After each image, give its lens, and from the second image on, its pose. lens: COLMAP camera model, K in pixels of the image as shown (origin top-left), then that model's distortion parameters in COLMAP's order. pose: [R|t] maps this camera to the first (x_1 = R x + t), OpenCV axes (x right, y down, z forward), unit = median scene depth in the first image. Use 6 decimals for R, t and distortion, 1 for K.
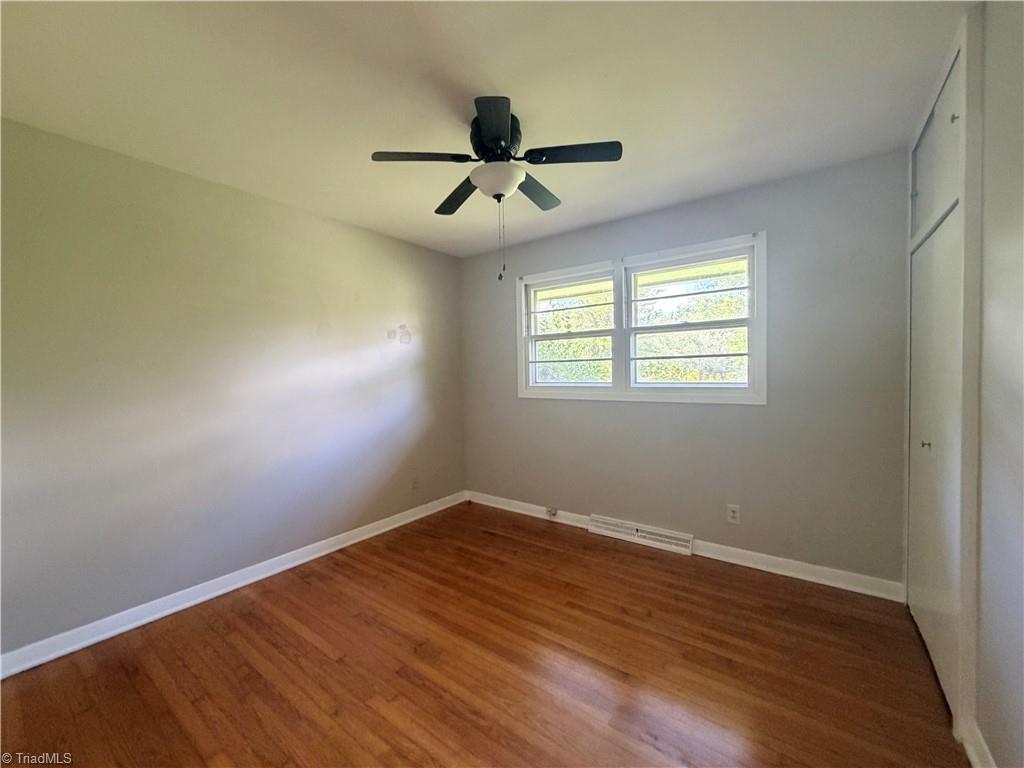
lens RADIAL K [[410.9, 0, 514.2], [0, 410.9, 384.5], [0, 0, 1]] dist [-0.000861, 0.000307]
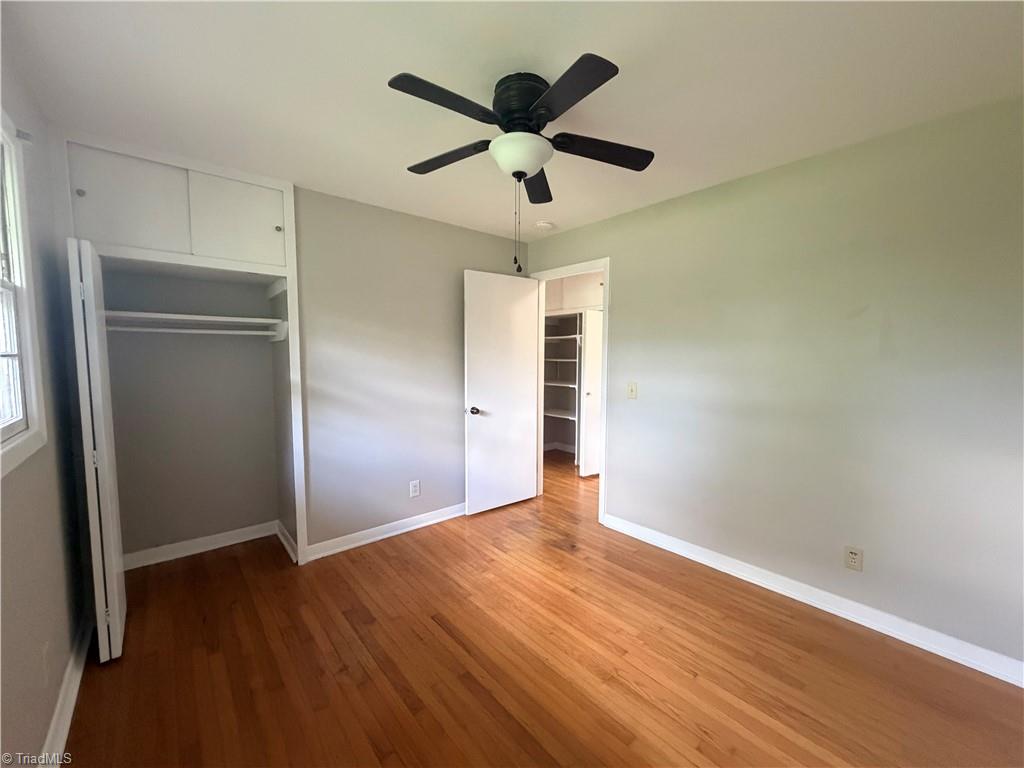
lens RADIAL K [[406.9, 0, 508.0], [0, 406.9, 384.8], [0, 0, 1]] dist [0.000087, 0.000175]
pose [[-0.972947, -0.001881, 0.231023, -0.210507], [0.021539, 0.994873, 0.098809, -0.102198], [-0.230024, 0.101112, -0.967918, 1.878450]]
